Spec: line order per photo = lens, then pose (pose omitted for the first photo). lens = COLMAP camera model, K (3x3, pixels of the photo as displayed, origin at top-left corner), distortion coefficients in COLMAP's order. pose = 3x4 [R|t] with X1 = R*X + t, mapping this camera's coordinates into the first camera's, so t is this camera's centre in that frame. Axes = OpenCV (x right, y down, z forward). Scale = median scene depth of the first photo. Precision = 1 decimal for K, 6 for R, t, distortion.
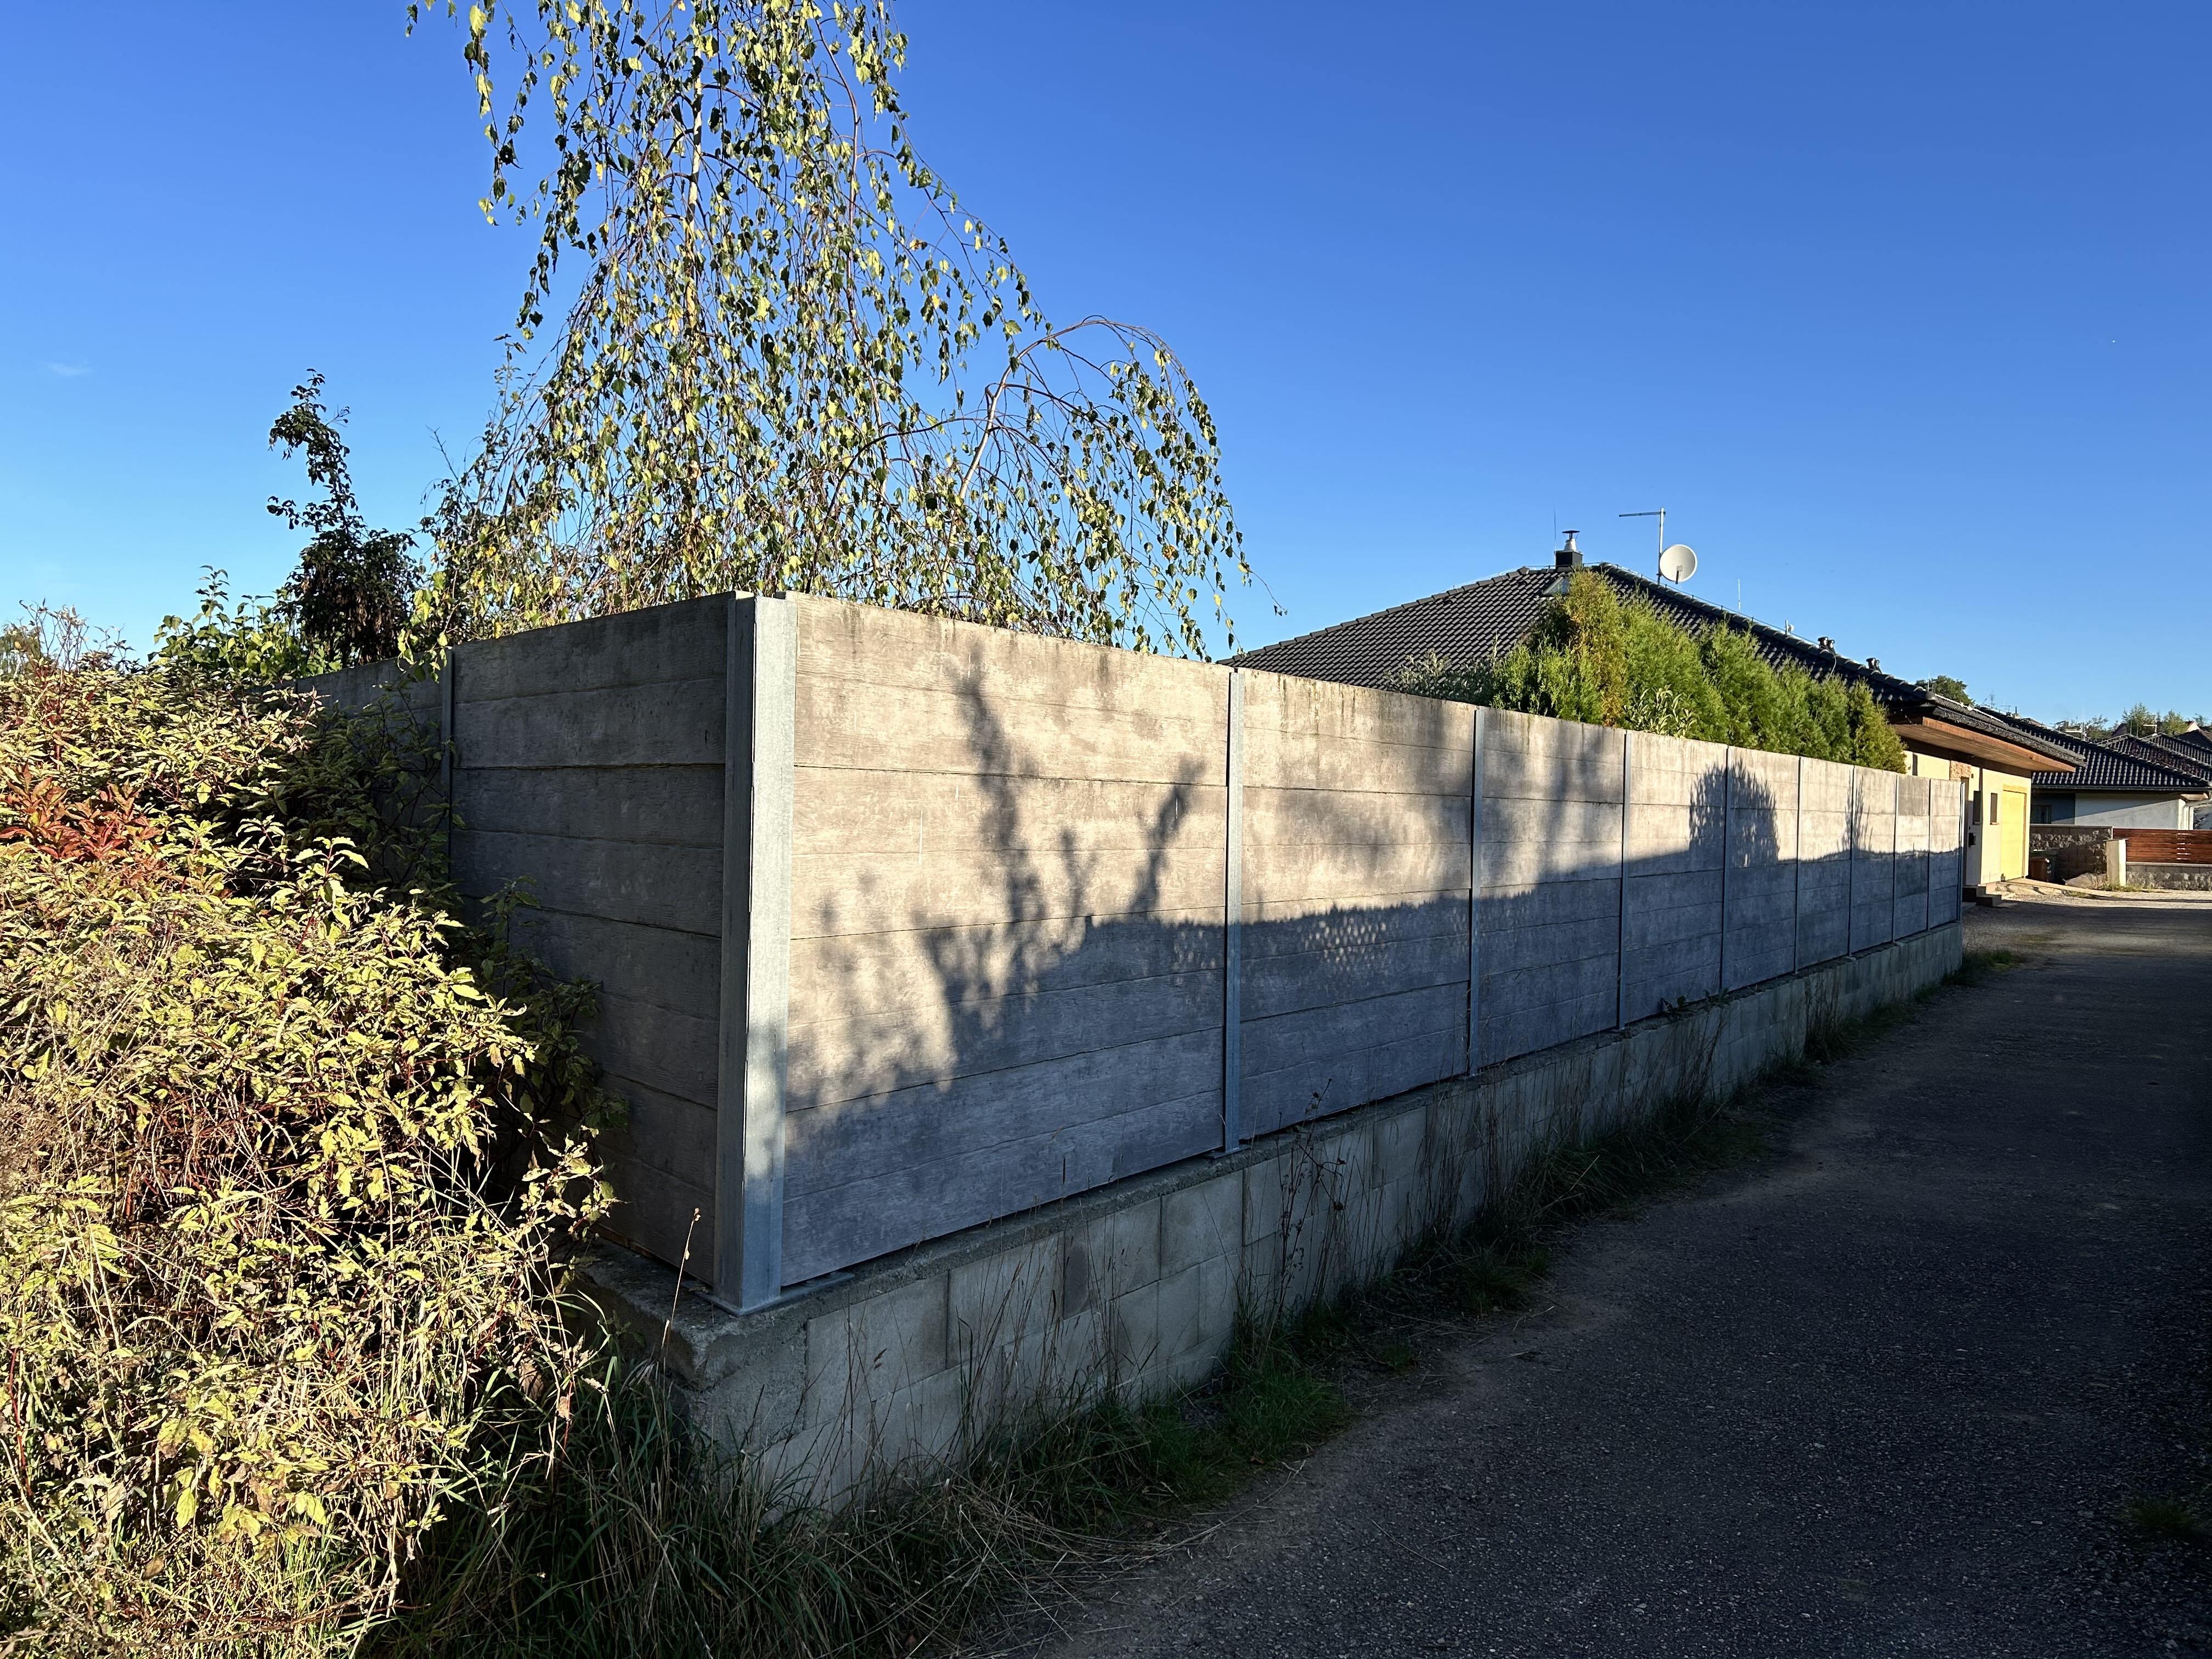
lens RADIAL K [[1603.6, 0, 1106.0], [0, 1603.6, 829.5], [0, 0, 1]] dist [0.007512, 0.000112]
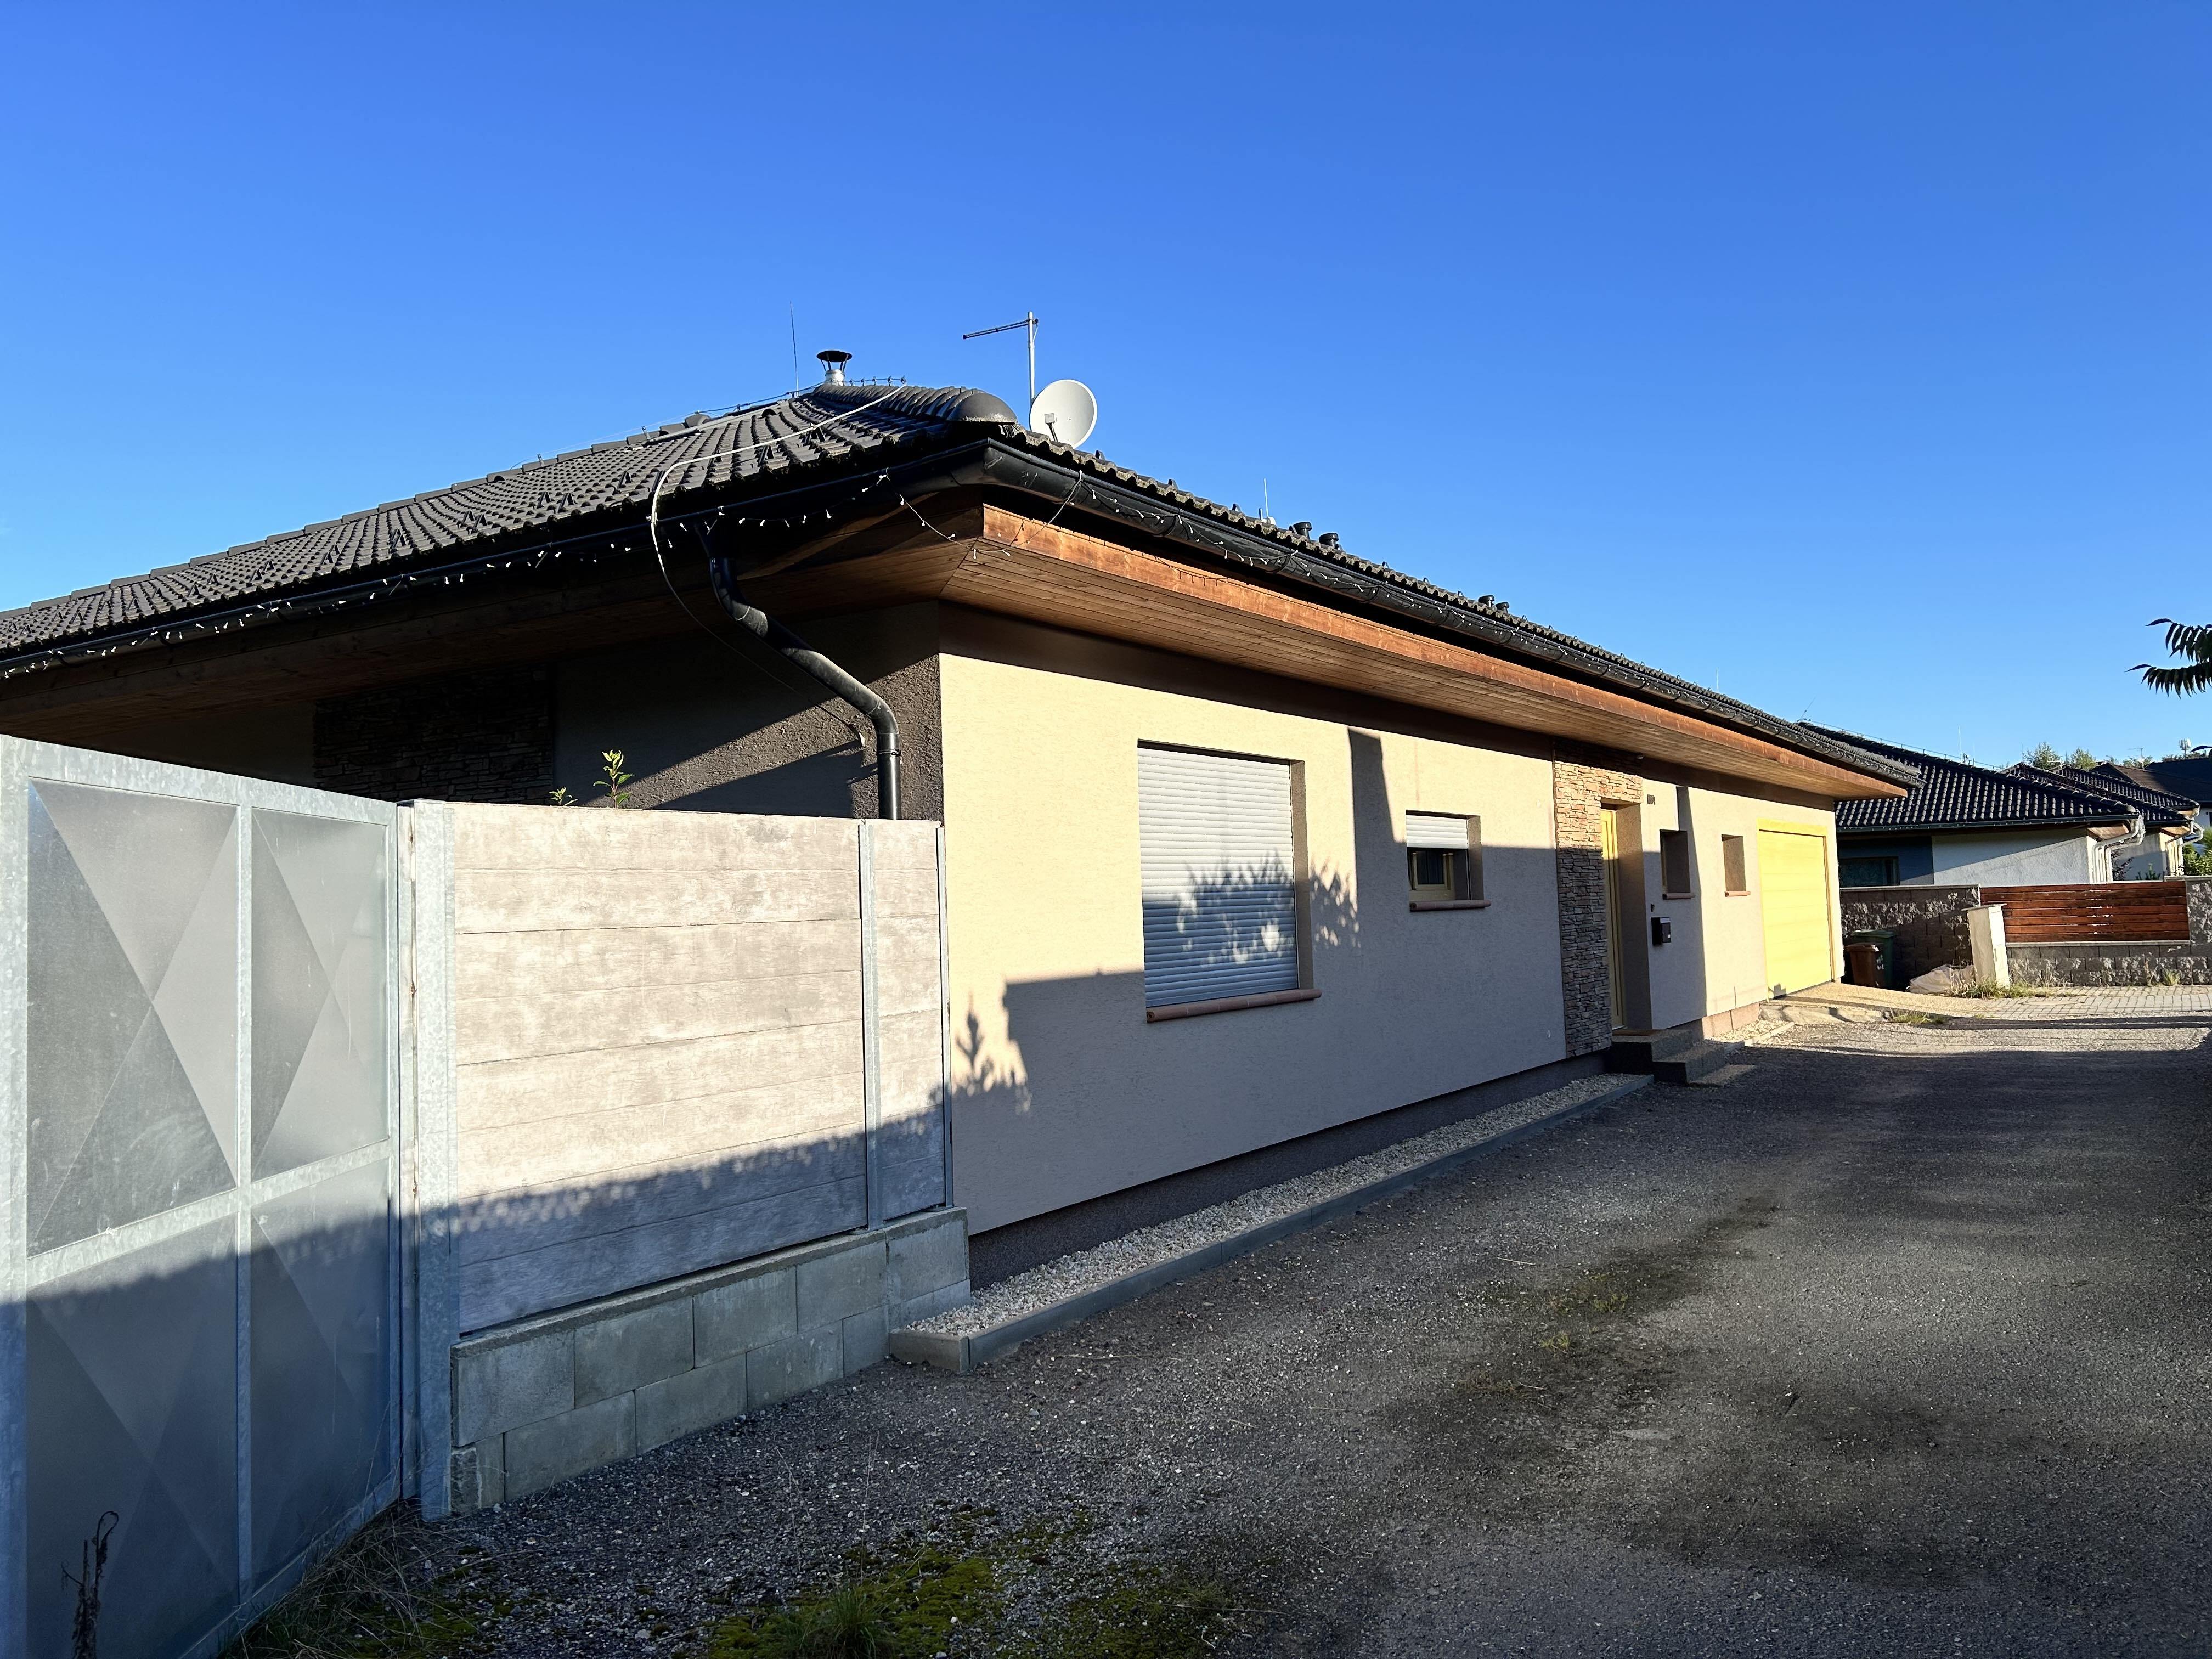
lens RADIAL K [[1667.0, 0, 1106.3], [0, 1667.0, 820.5], [0, 0, 1]] dist [0.044069, 0.001294]
pose [[0.996769, -0.053916, 0.059542, 0.269558], [0.057946, 0.995990, -0.068159, -0.001803], [-0.055629, 0.071389, 0.995896, 0.396091]]
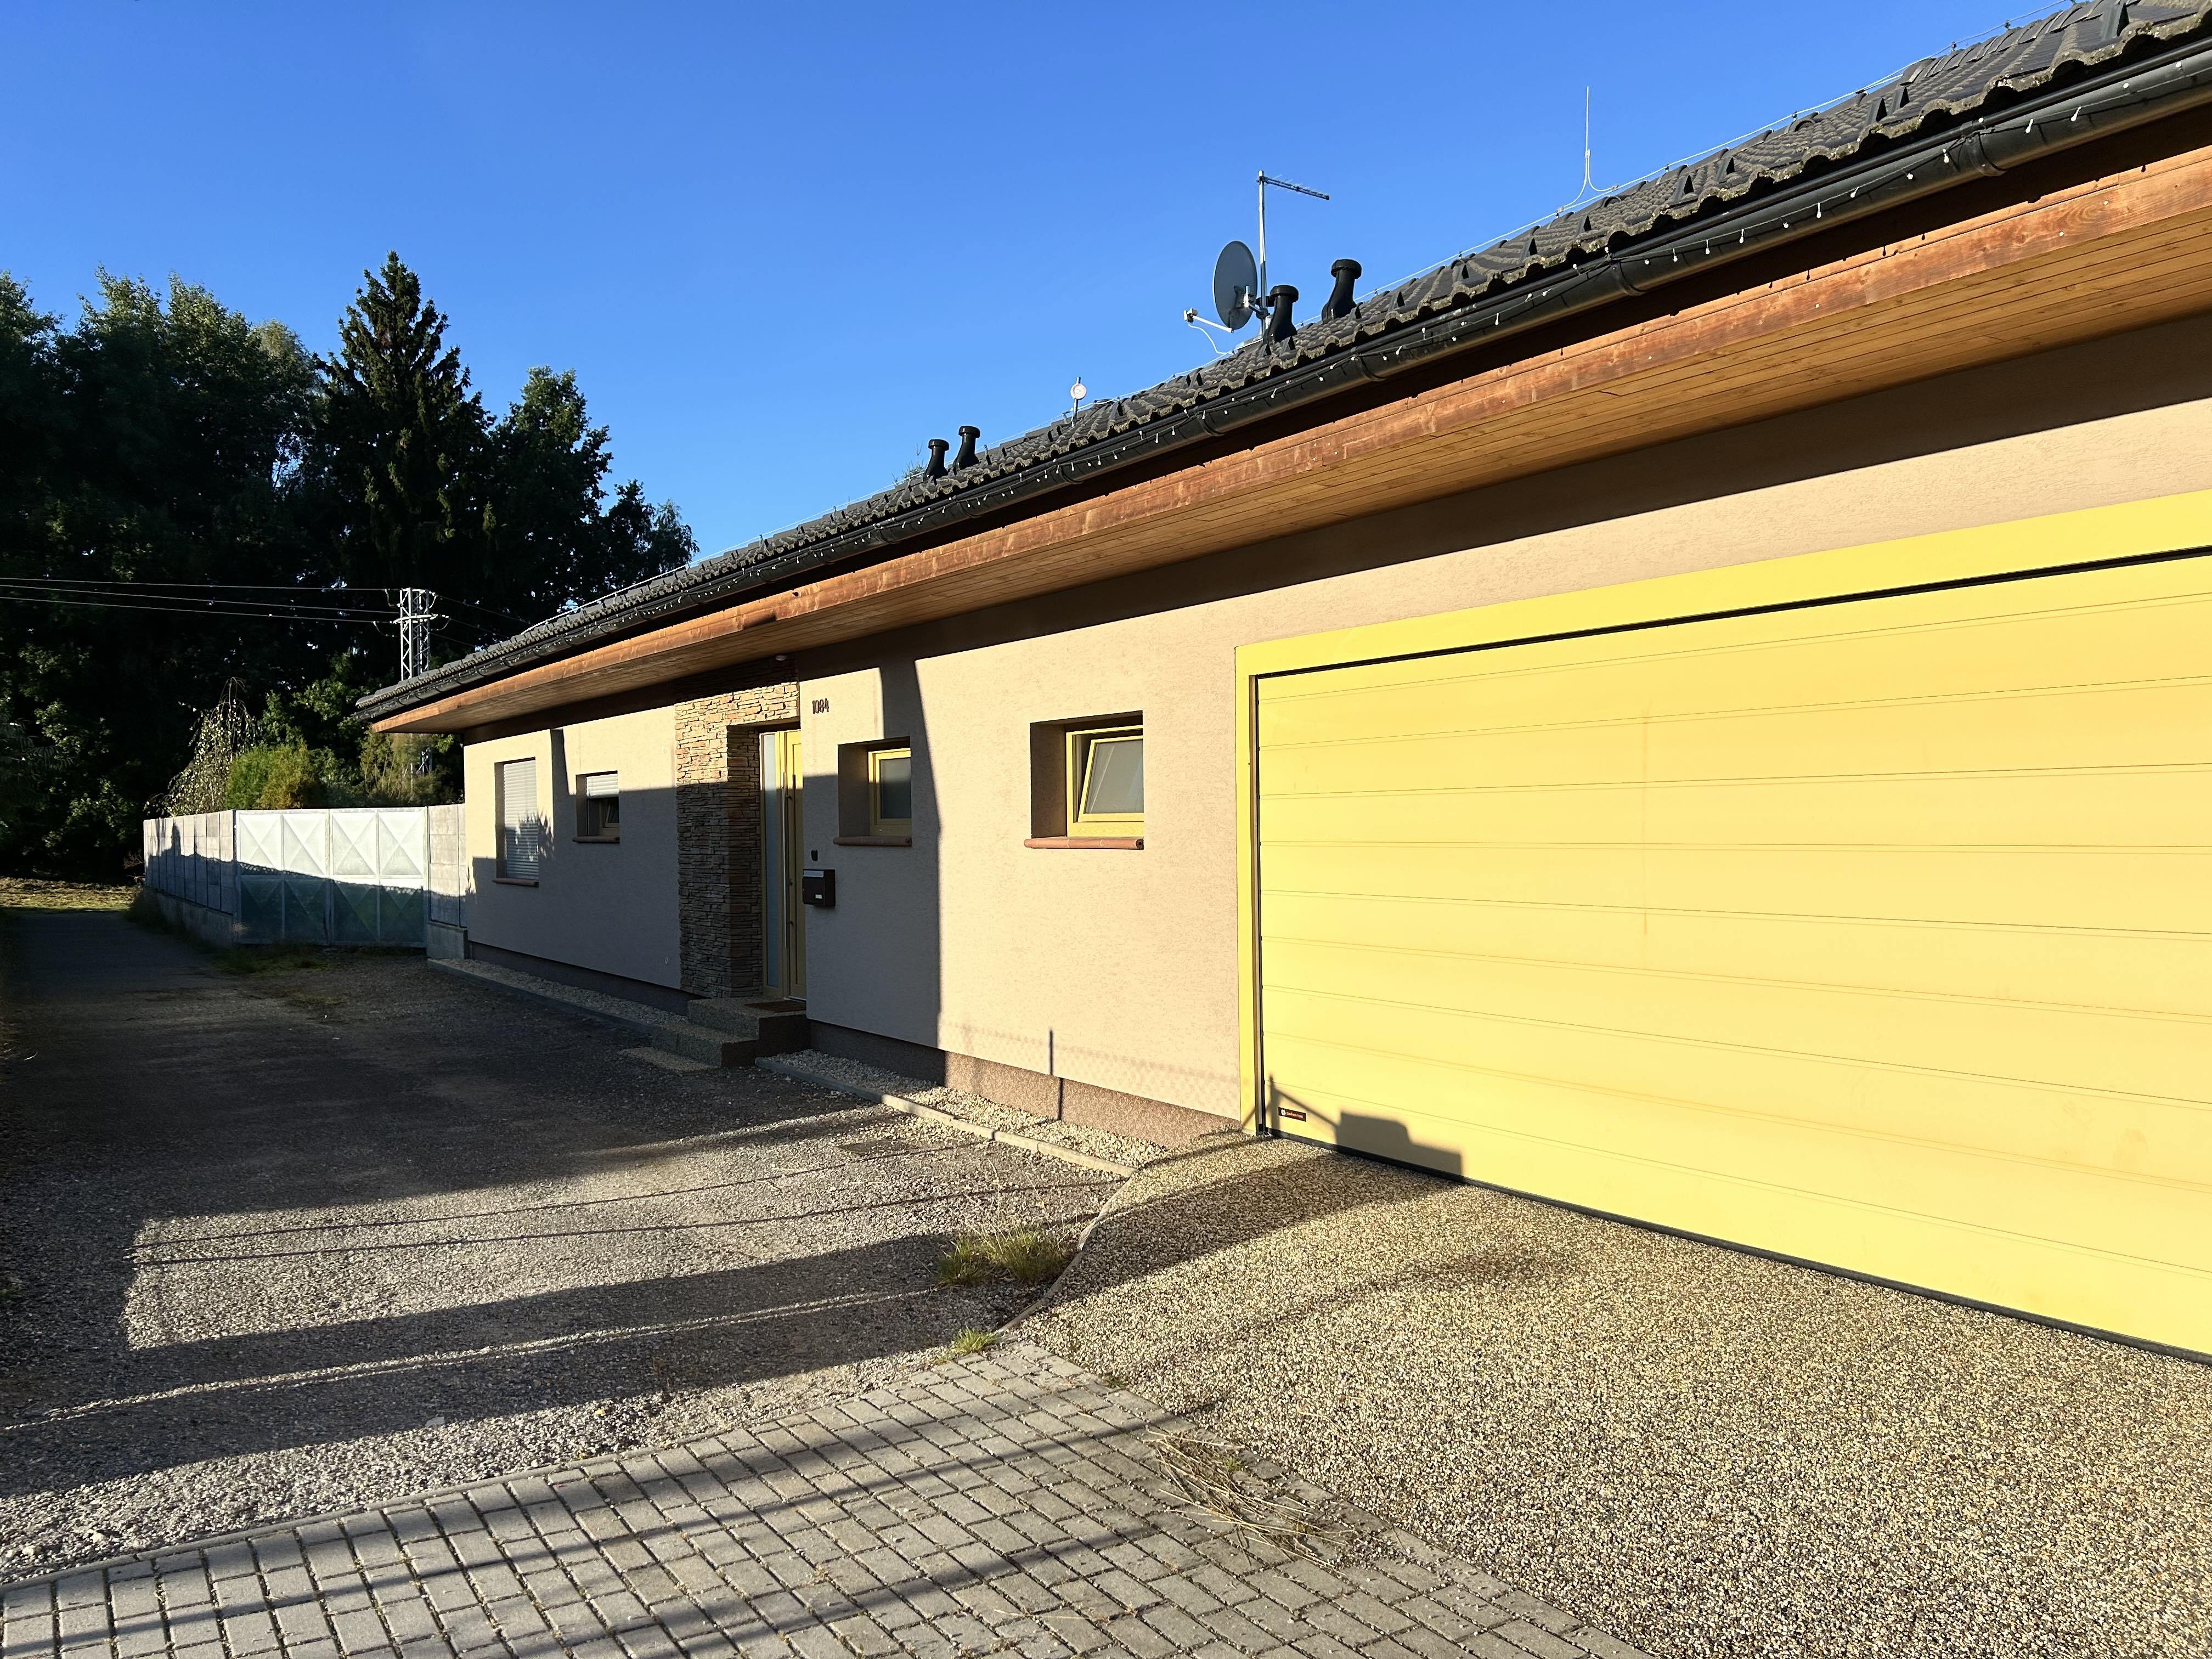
lens RADIAL K [[1582.7, 0, 1106.0], [0, 1582.7, 829.5], [0, 0, 1]] dist [0.076408, -0.000041]
pose [[-0.343706, -0.053113, -0.937574, 0.597968], [-0.052699, 0.997917, -0.037213, 0.001606], [0.937598, 0.036619, -0.345789, 0.841850]]
